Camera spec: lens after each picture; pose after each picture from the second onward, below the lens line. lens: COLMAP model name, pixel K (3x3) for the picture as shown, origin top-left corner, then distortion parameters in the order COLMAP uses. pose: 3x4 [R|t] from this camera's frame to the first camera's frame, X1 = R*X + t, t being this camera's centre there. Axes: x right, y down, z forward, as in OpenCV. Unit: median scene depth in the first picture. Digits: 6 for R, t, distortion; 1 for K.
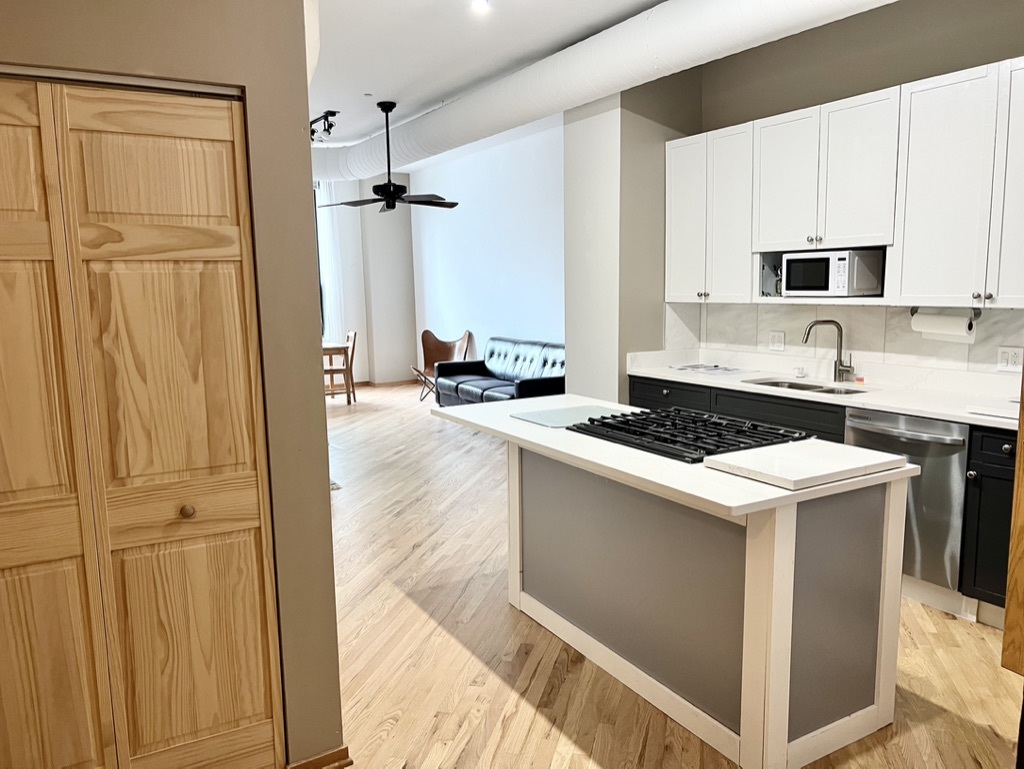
lens RADIAL K [[775.3, 0, 512.0], [0, 775.3, 384.5], [0, 0, 1]] dist [-0.003393, -0.004417]
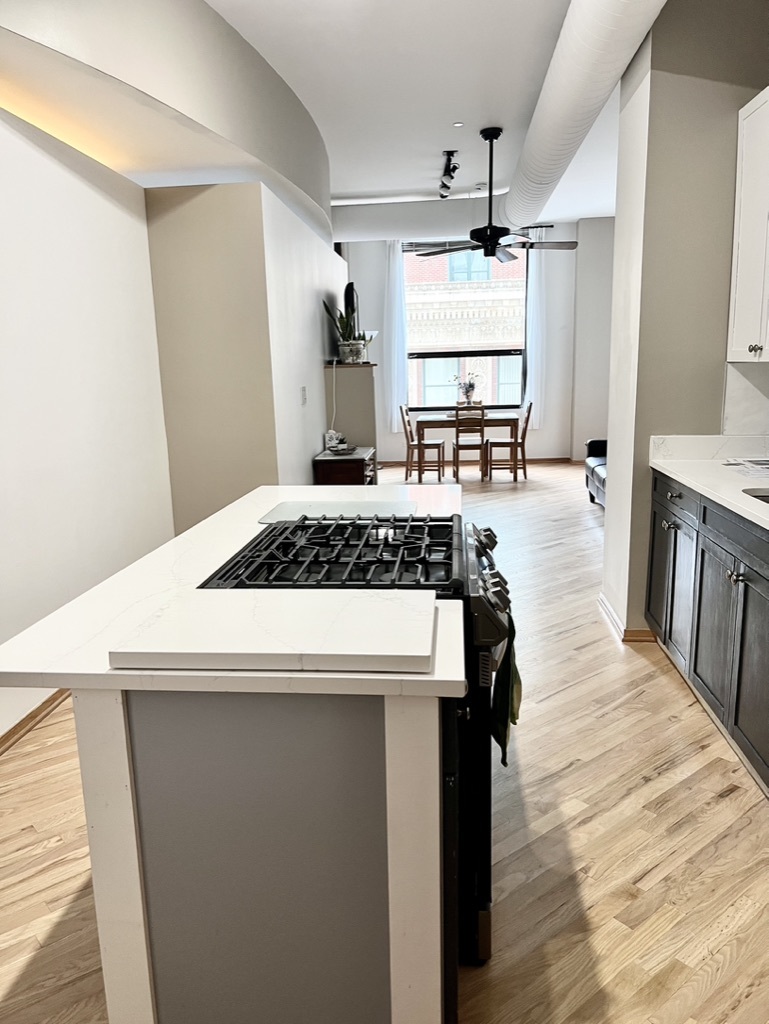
lens RADIAL K [[775.3, 0, 383.3], [0, 775.3, 534.3], [0, 0, 1]] dist [-0.003393, -0.004417]
pose [[0.818250, 0.117953, -0.562631, 0.268441], [-0.062711, 0.991197, 0.116597, -0.013550], [0.571432, -0.060122, 0.818444, 0.207078]]
